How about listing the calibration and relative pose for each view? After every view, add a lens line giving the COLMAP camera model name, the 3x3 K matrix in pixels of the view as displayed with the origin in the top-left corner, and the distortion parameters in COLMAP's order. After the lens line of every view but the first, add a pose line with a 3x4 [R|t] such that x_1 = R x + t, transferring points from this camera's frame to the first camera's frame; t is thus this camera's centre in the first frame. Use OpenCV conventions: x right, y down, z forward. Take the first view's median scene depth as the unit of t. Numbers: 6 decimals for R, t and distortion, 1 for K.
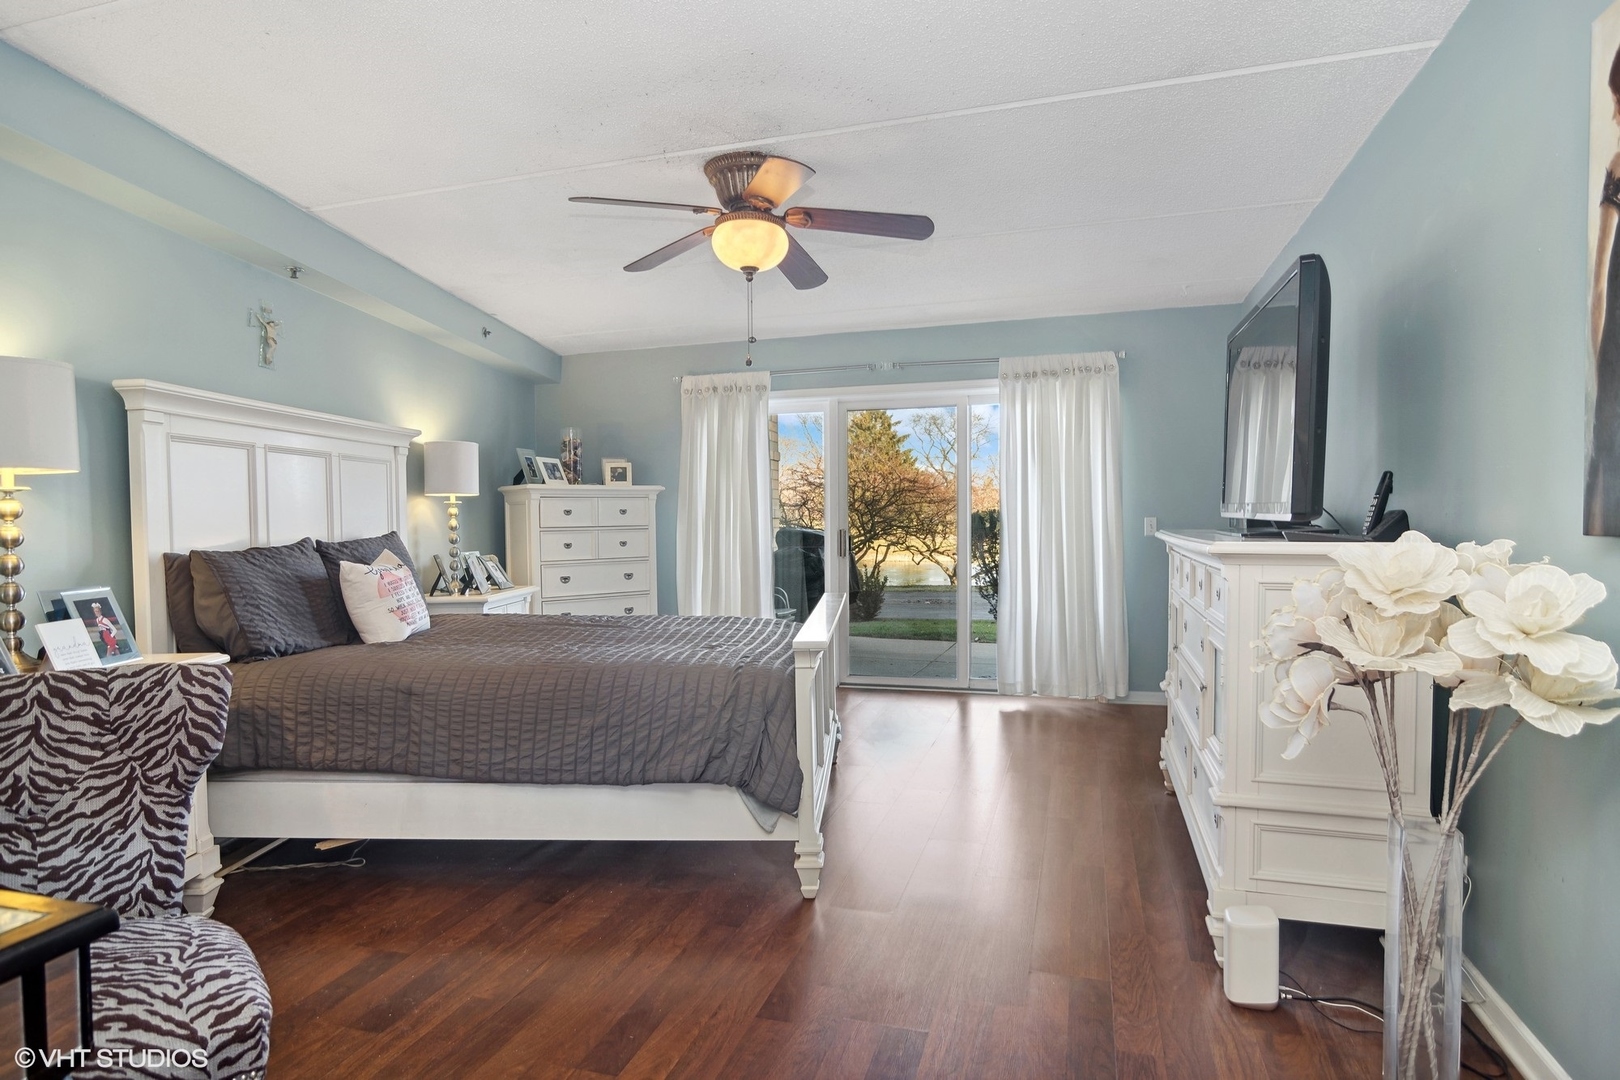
lens RADIAL K [[898.2, 0, 808.3], [0, 898.2, 532.2], [0, 0, 1]] dist [0.005804, 0.000195]
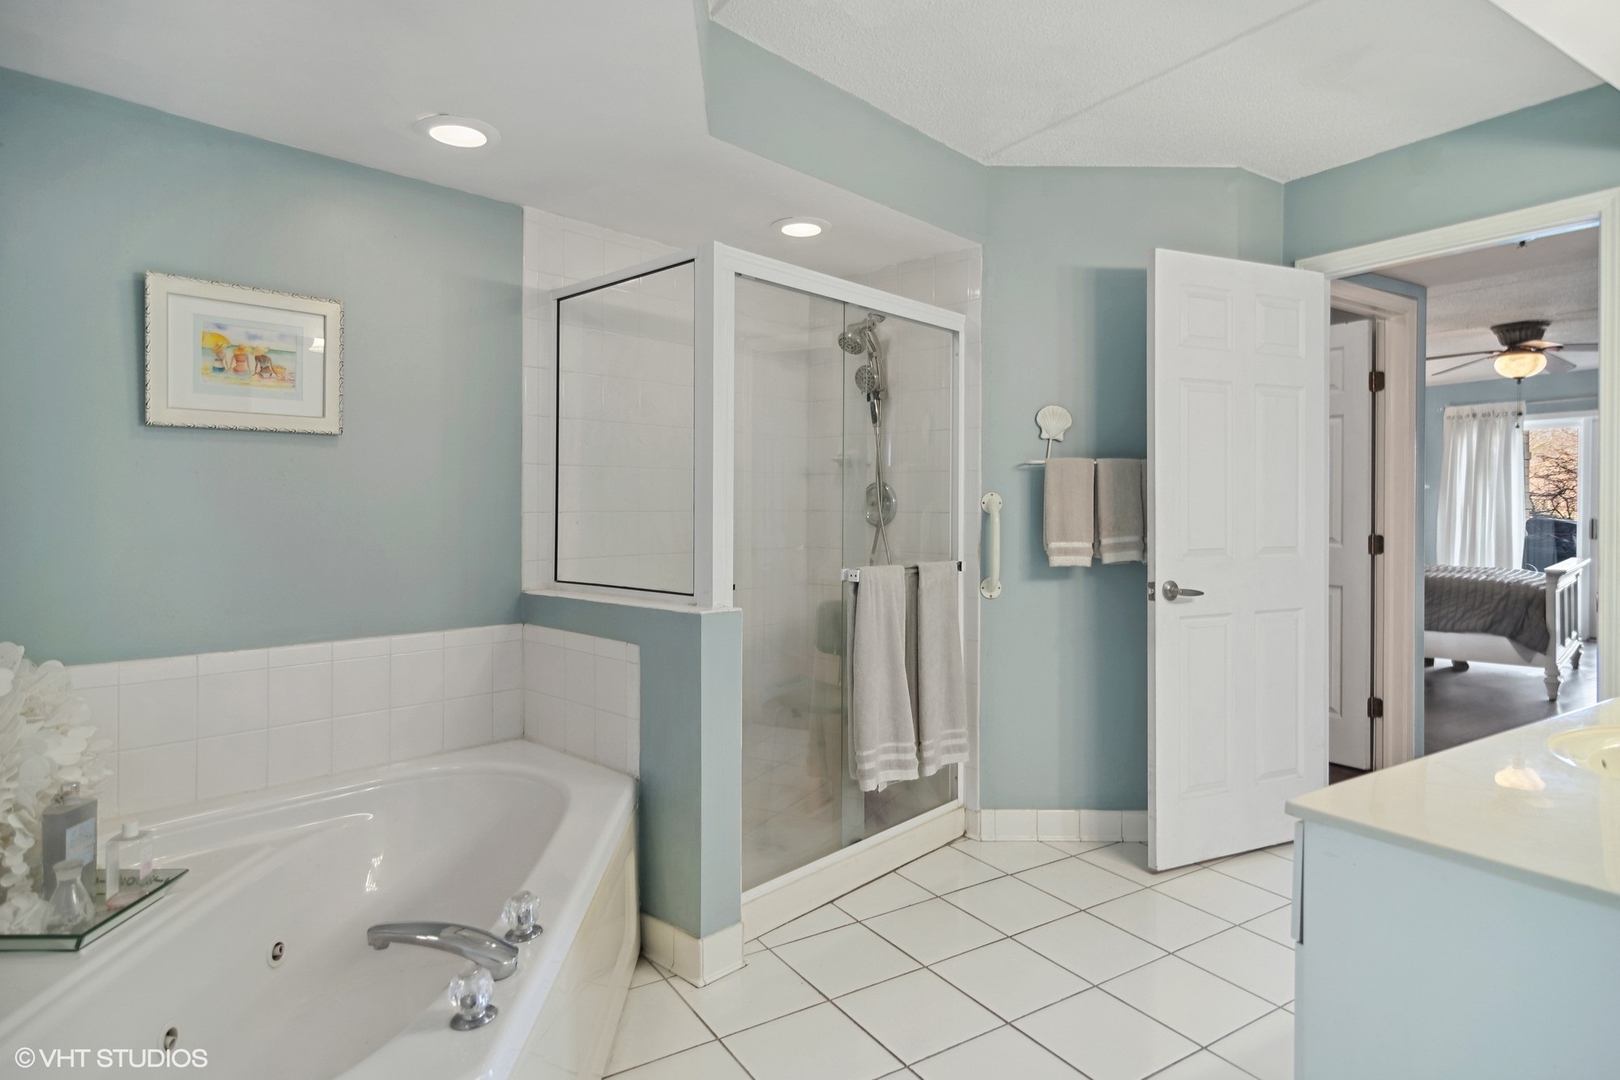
lens RADIAL K [[898.2, 0, 806.8], [0, 898.2, 528.2], [0, 0, 1]] dist [0.005804, 0.000195]
pose [[0.764056, 0.023276, -0.644730, 0.008977], [-0.017521, 0.999729, 0.015328, 0.010525], [0.644912, -0.000415, 0.764257, -0.720322]]
